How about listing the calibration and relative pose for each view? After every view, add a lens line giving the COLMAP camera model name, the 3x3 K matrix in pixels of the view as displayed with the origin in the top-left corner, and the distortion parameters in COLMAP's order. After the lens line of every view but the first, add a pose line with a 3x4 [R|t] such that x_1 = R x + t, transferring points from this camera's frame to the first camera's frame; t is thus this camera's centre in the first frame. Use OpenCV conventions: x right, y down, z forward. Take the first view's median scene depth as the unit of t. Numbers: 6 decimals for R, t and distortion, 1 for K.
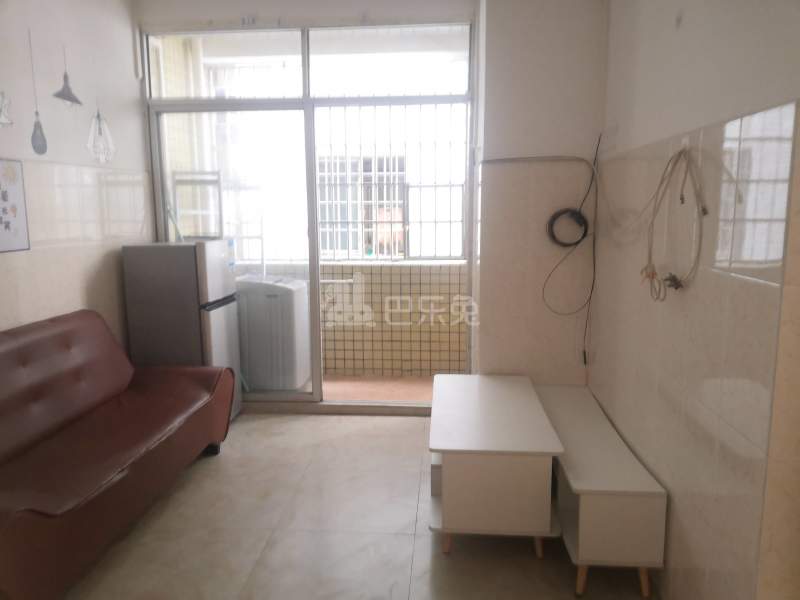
lens RADIAL K [[599.1, 0, 399.8], [0, 599.1, 298.5], [0, 0, 1]] dist [0.049150, -0.067244]
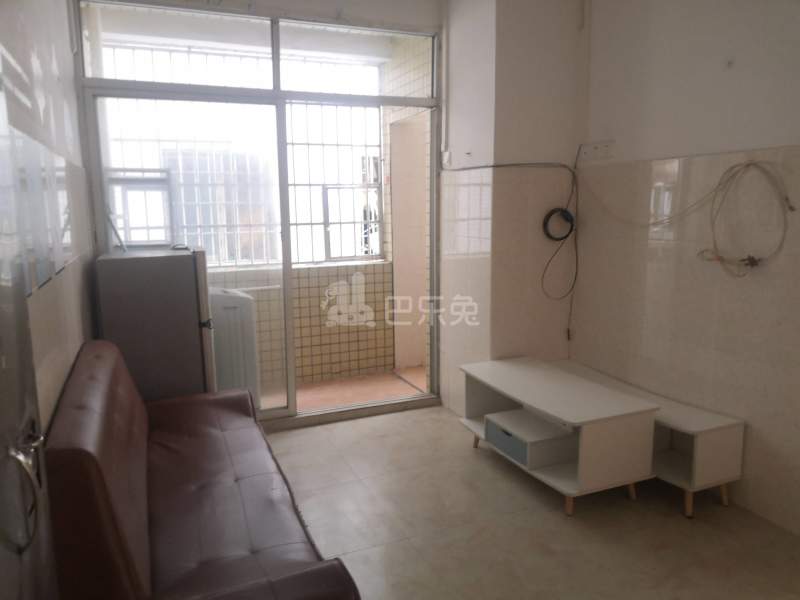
lens RADIAL K [[599.1, 0, 399.8], [0, 599.1, 295.4], [0, 0, 1]] dist [0.049150, -0.067244]
pose [[0.886943, -0.075104, 0.455732, -0.433772], [0.077892, 0.996881, 0.012692, -0.015312], [-0.455264, 0.024241, 0.890027, 0.086414]]
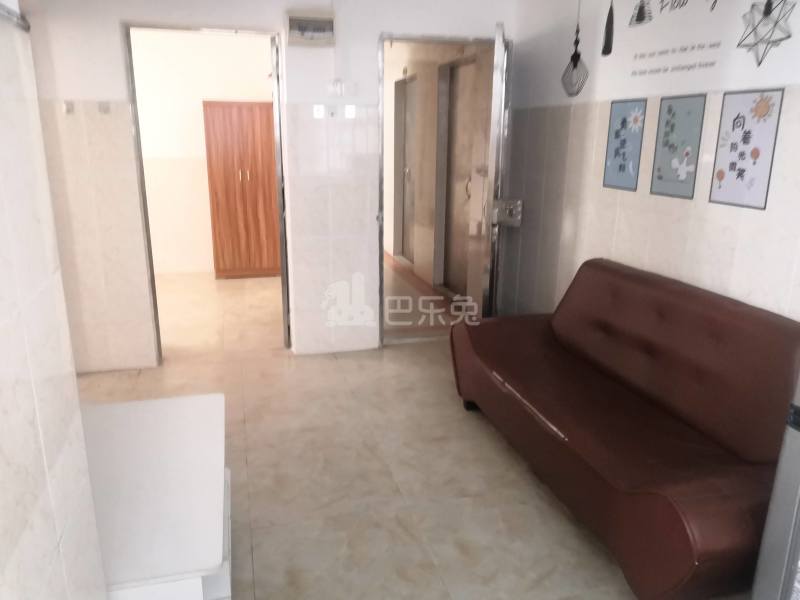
lens RADIAL K [[599.1, 0, 396.9], [0, 599.1, 303.9], [0, 0, 1]] dist [0.049150, -0.067244]
pose [[-0.944564, 0.088717, -0.316116, 0.049777], [-0.050264, 0.912379, 0.406249, -0.189339], [0.324458, 0.399618, -0.857340, 1.139893]]
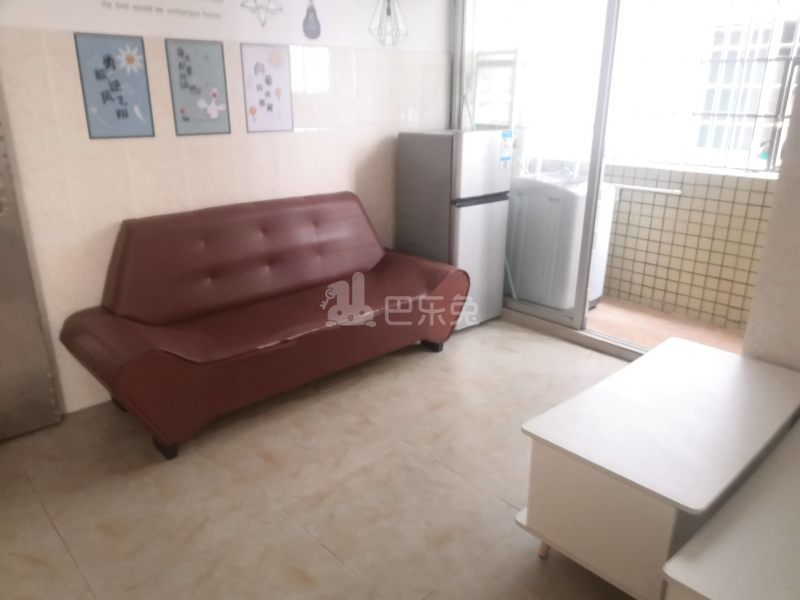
lens RADIAL K [[599.1, 0, 395.0], [0, 599.1, 302.7], [0, 0, 1]] dist [0.049150, -0.067244]
pose [[0.731606, 0.235884, -0.639618, 0.232850], [-0.111390, 0.966984, 0.229203, -0.036814], [0.672566, -0.096439, 0.733726, 0.205086]]
